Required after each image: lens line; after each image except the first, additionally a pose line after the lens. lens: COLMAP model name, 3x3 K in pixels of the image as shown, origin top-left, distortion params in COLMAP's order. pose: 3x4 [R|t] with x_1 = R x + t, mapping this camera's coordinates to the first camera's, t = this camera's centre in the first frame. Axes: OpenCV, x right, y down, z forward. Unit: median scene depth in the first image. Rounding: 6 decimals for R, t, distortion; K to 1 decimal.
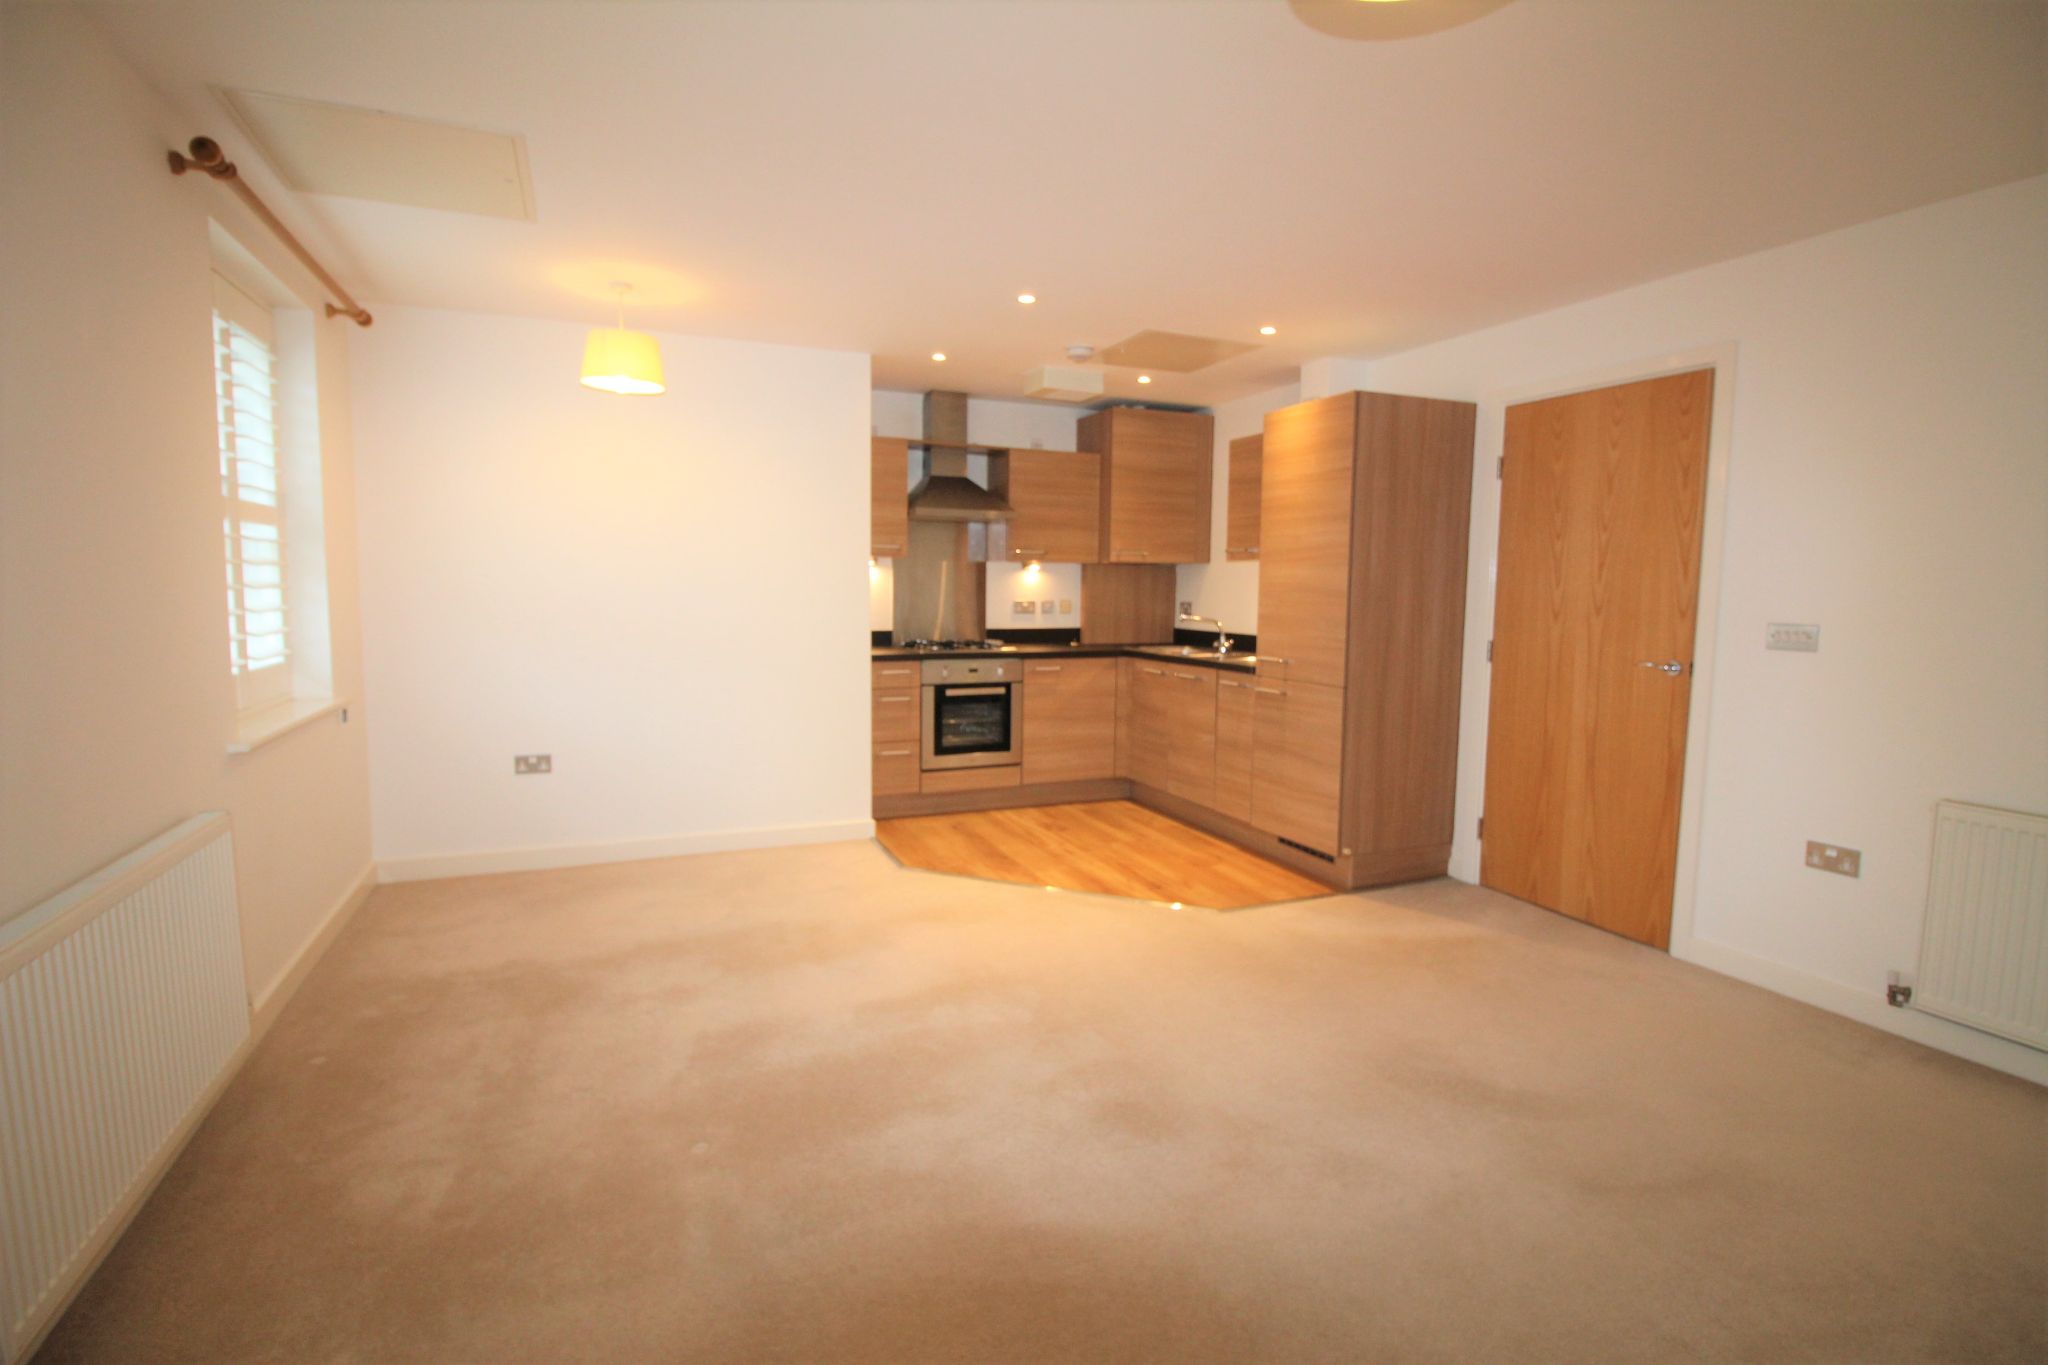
lens RADIAL K [[953.2, 0, 1020.6], [0, 953.2, 668.1], [0, 0, 1]] dist [-0.005520, -0.000135]
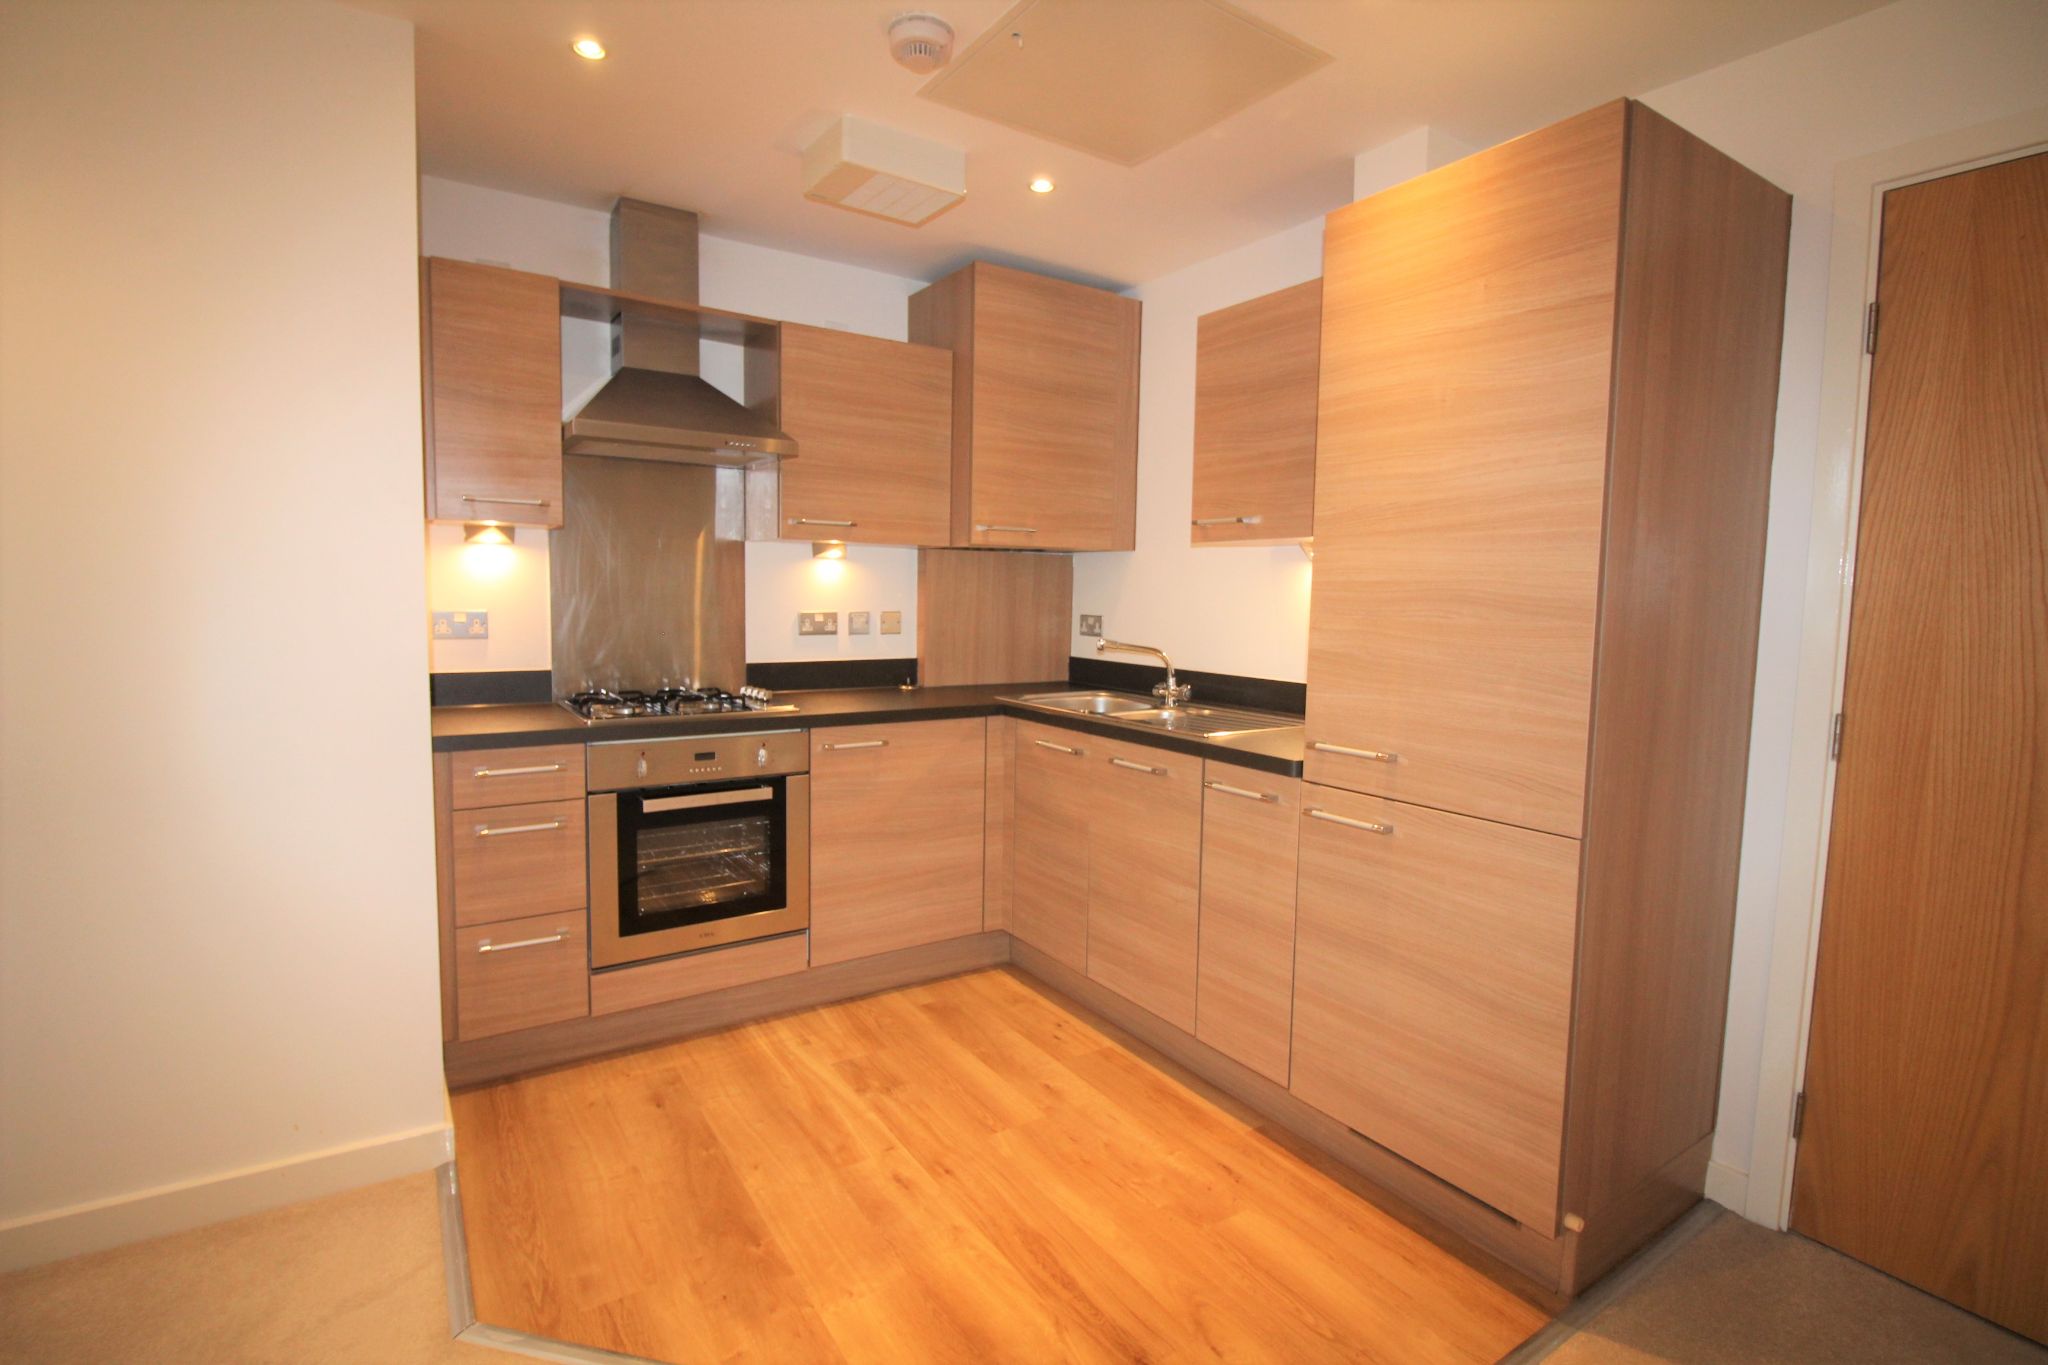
lens RADIAL K [[953.2, 0, 1020.6], [0, 953.2, 668.1], [0, 0, 1]] dist [-0.005520, -0.000135]
pose [[0.983308, -0.007849, 0.181781, 0.021607], [0.008211, 0.999966, -0.001238, -0.040006], [-0.181765, 0.002710, 0.983338, 0.473755]]
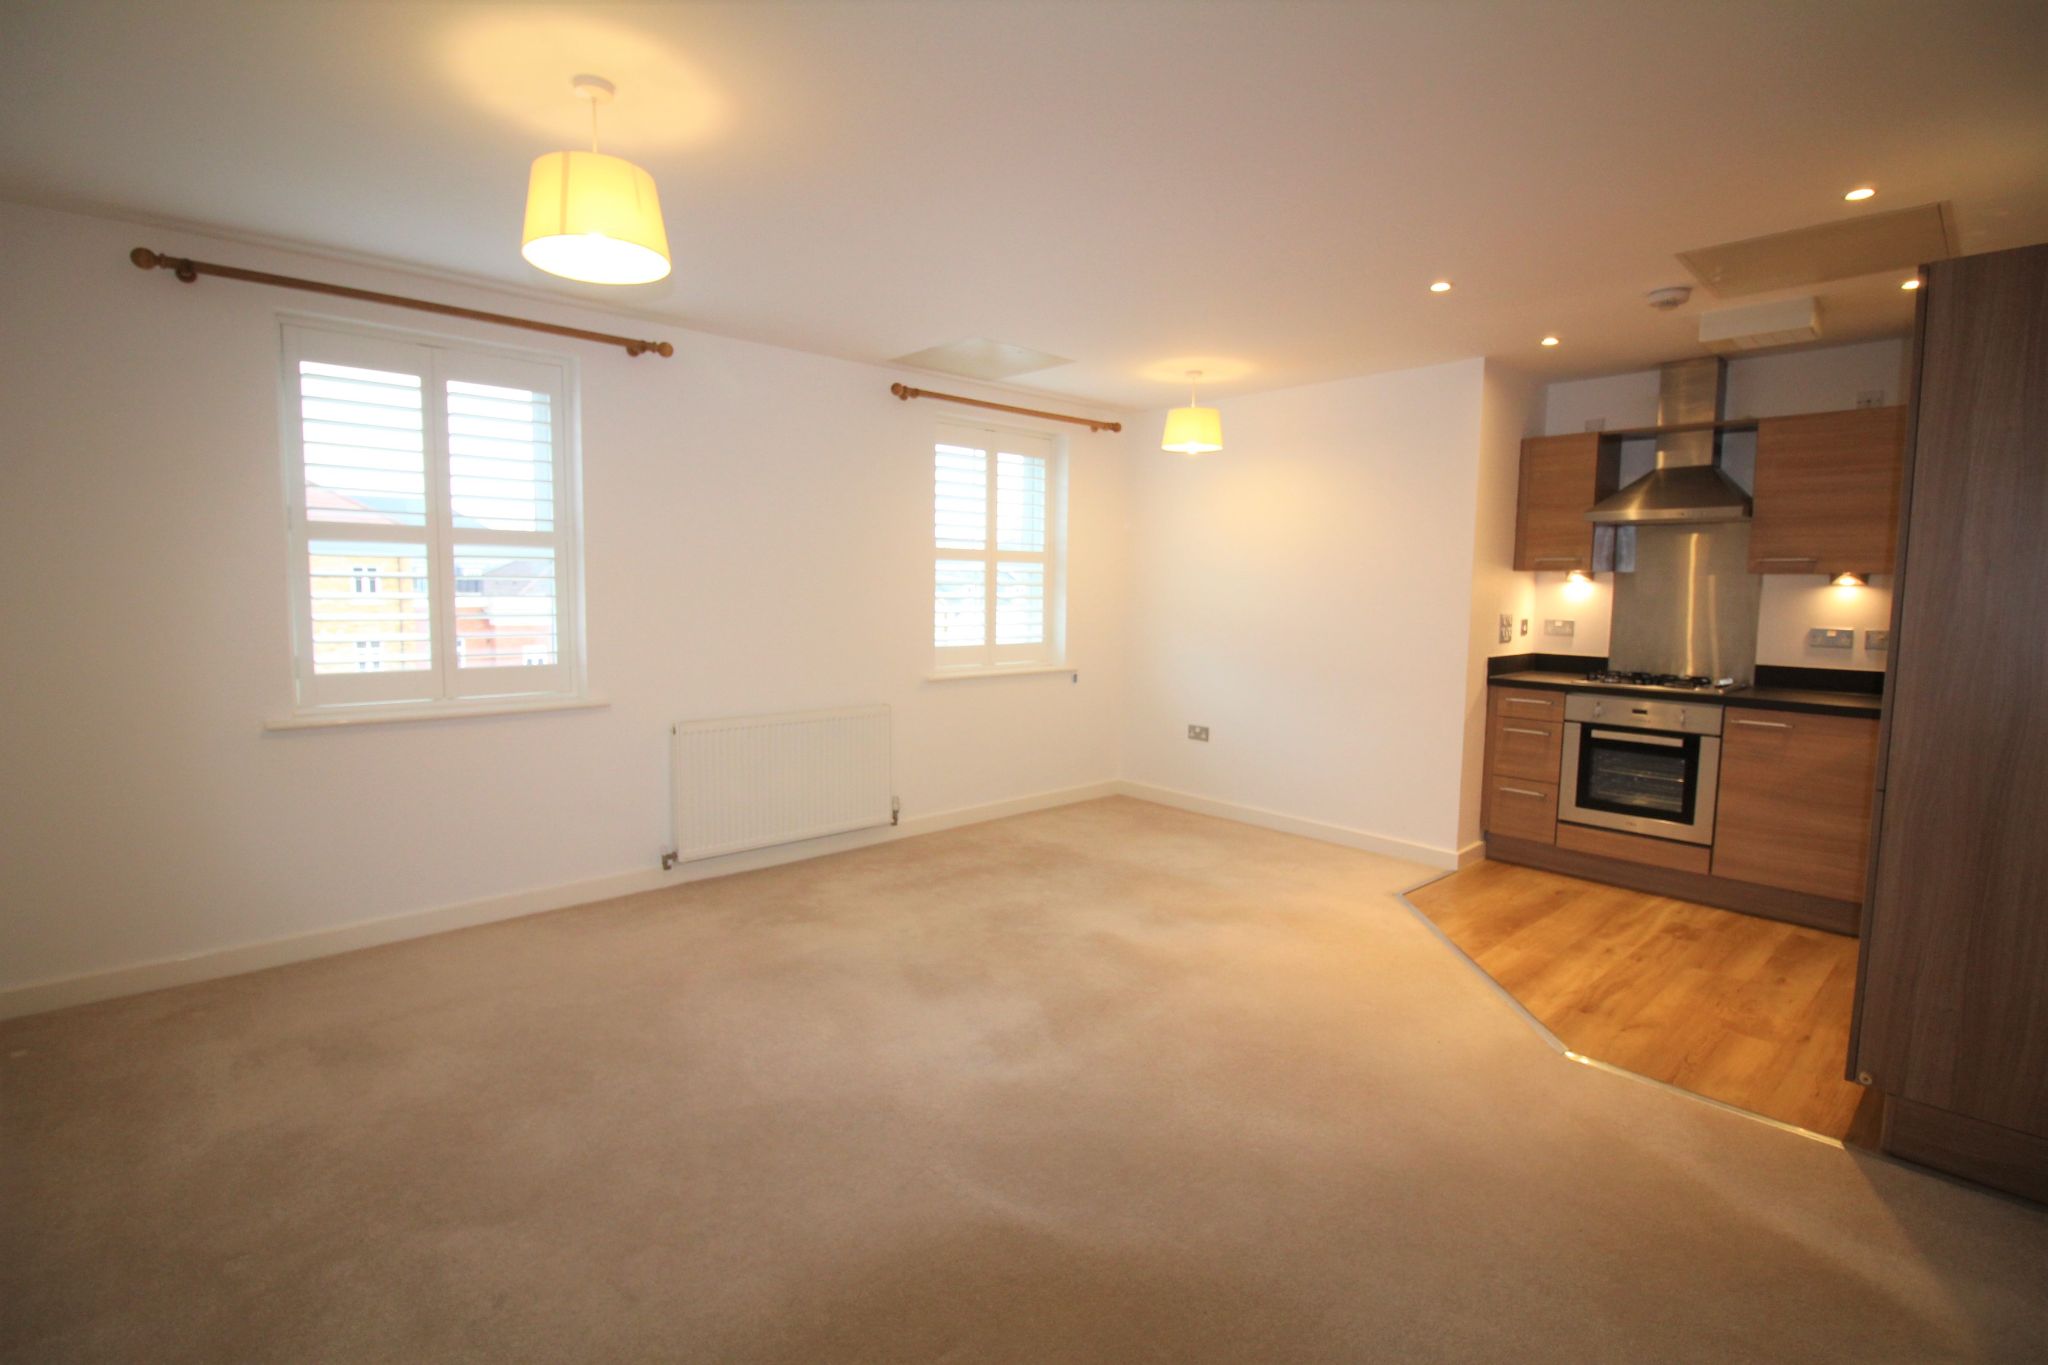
lens RADIAL K [[953.2, 0, 1020.6], [0, 953.2, 668.1], [0, 0, 1]] dist [-0.005520, -0.000135]
pose [[0.327438, 0.072671, -0.942074, 0.512319], [-0.094736, 0.994539, 0.043790, -0.018957], [0.940111, 0.074910, 0.332534, 0.244358]]
